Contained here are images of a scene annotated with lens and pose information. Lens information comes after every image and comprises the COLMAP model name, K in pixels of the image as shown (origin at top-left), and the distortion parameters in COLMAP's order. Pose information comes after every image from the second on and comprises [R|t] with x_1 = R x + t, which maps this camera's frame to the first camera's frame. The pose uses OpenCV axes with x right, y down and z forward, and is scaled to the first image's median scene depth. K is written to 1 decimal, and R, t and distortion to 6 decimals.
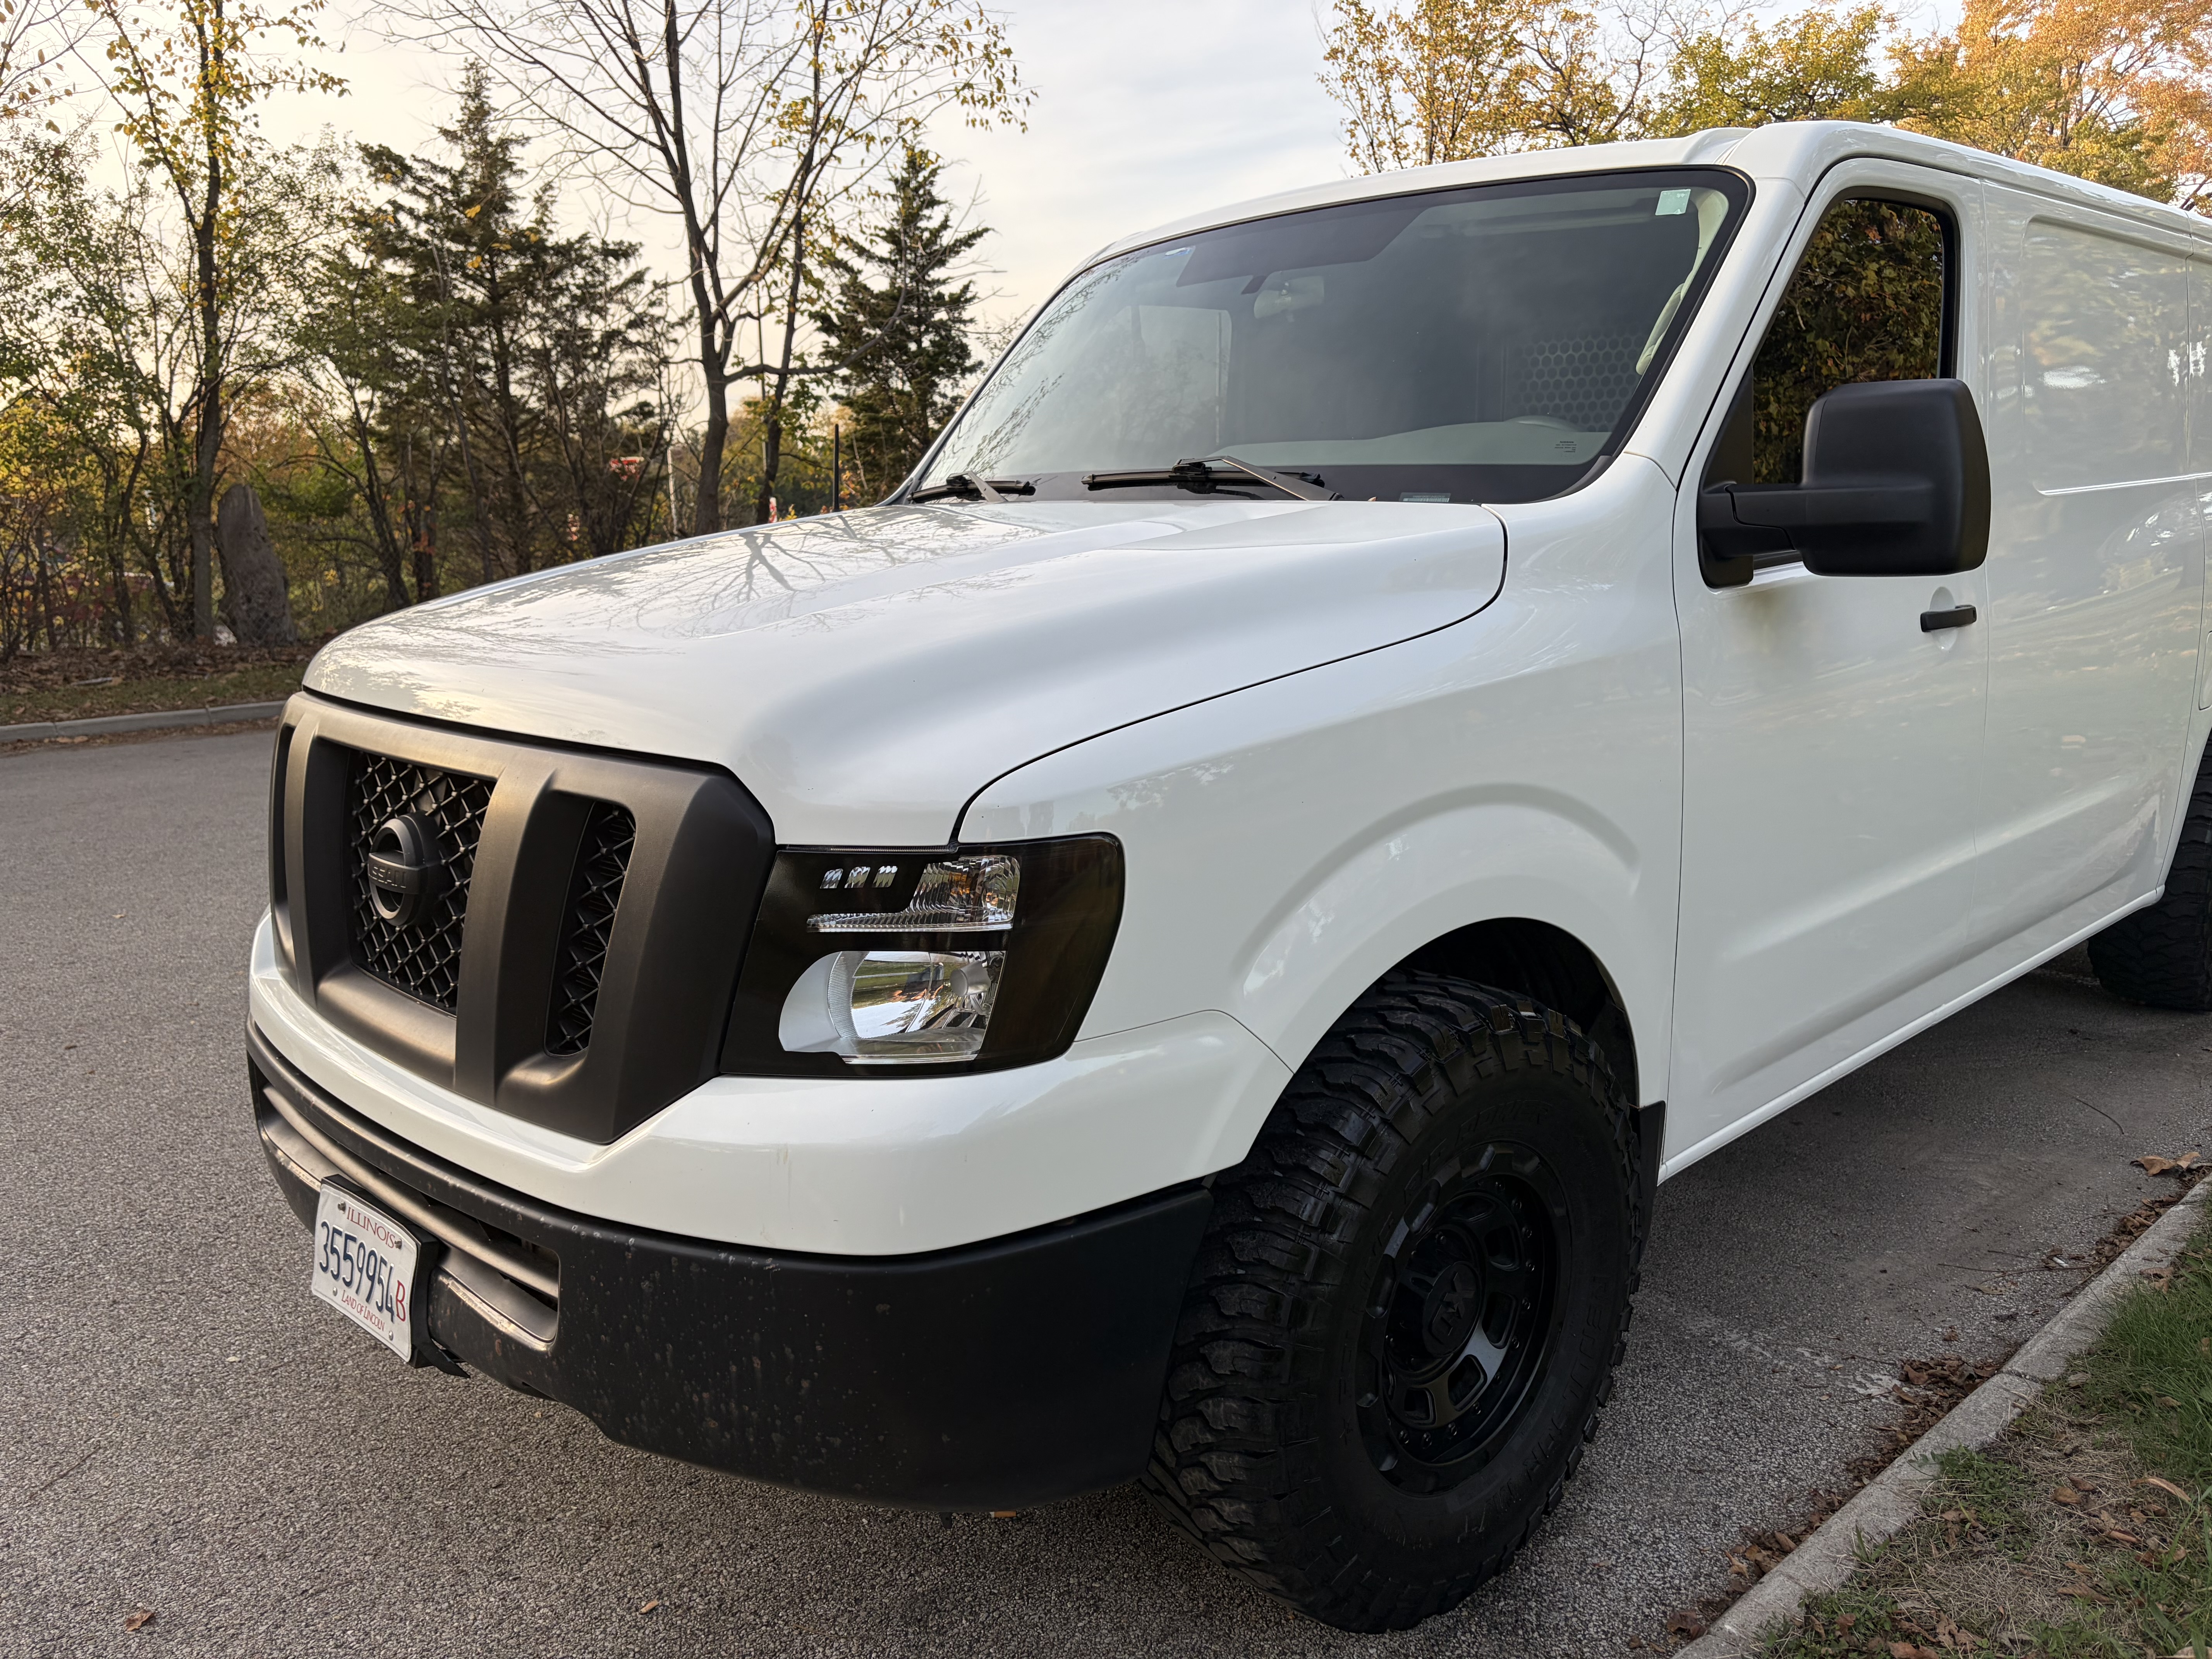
lens RADIAL K [[1665.4, 0, 1106.0], [0, 1665.4, 829.5], [0, 0, 1]] dist [0.157187, -0.185132]
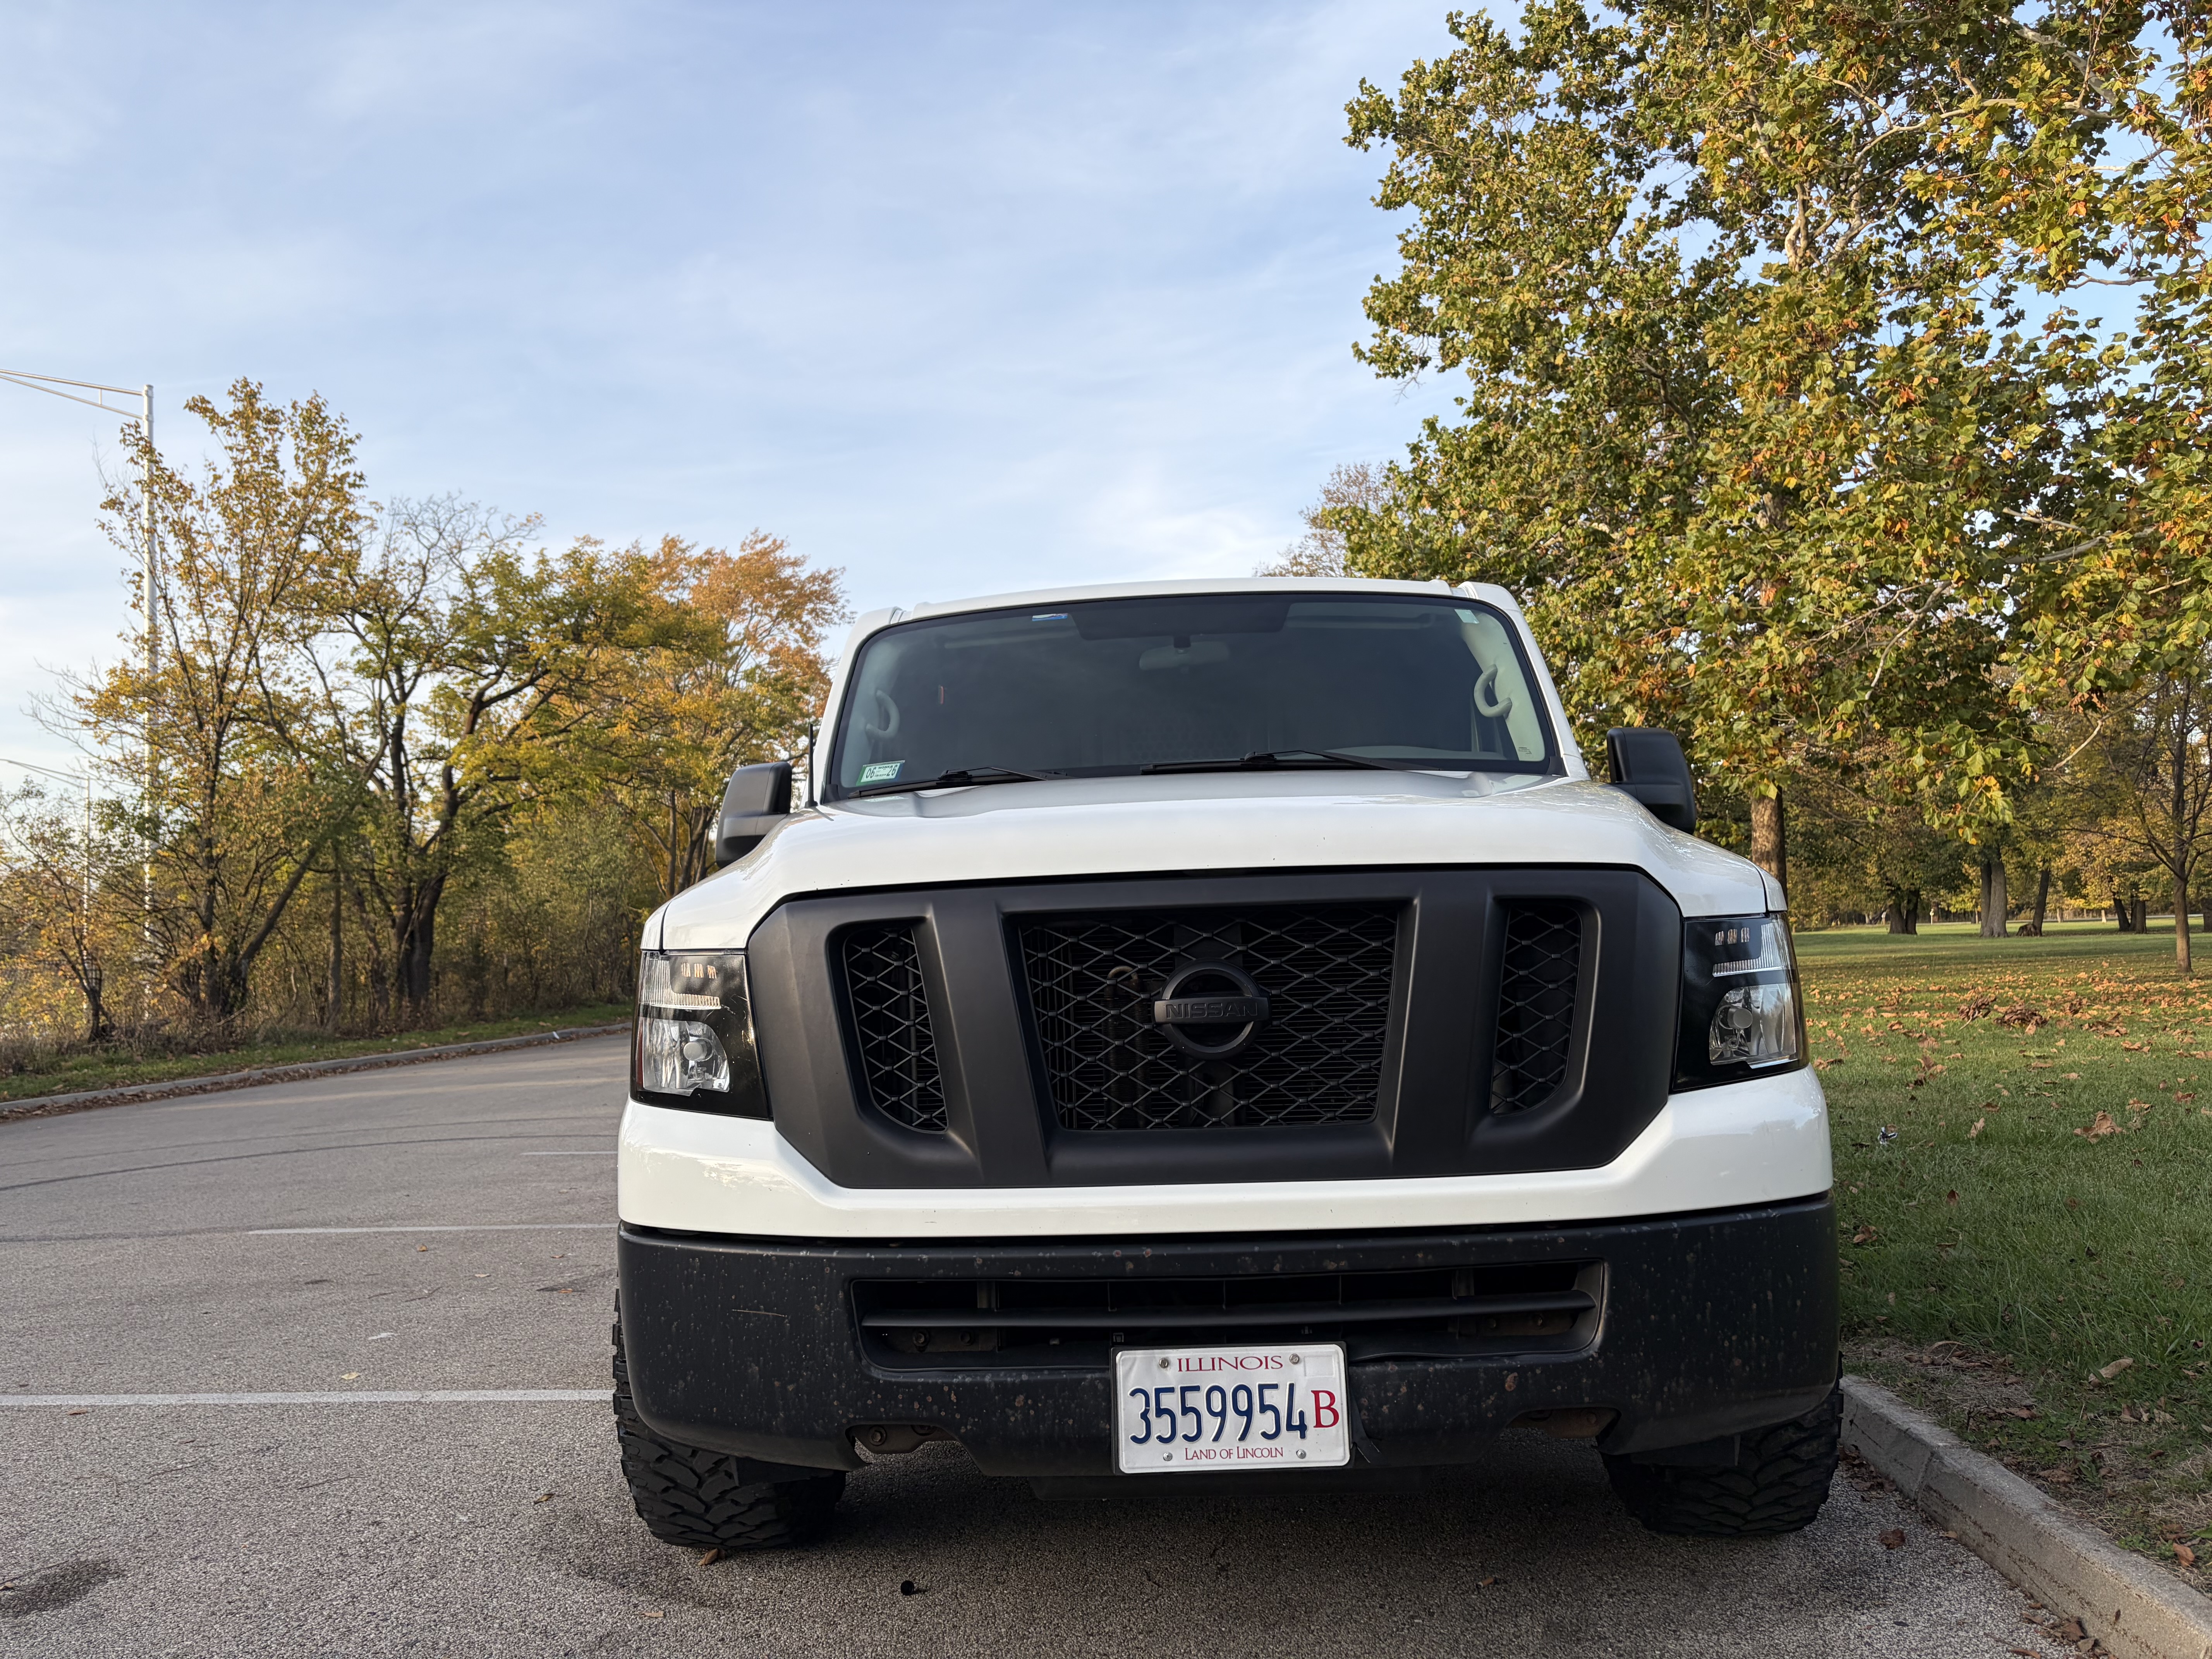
lens RADIAL K [[1665.4, 0, 1106.0], [0, 1665.4, 829.5], [0, 0, 1]] dist [0.157187, -0.185132]
pose [[0.715275, 0.036214, 0.697904, -1.467905], [0.163218, 0.962380, -0.217219, 0.159327], [-0.679516, 0.269282, 0.682456, 0.320588]]
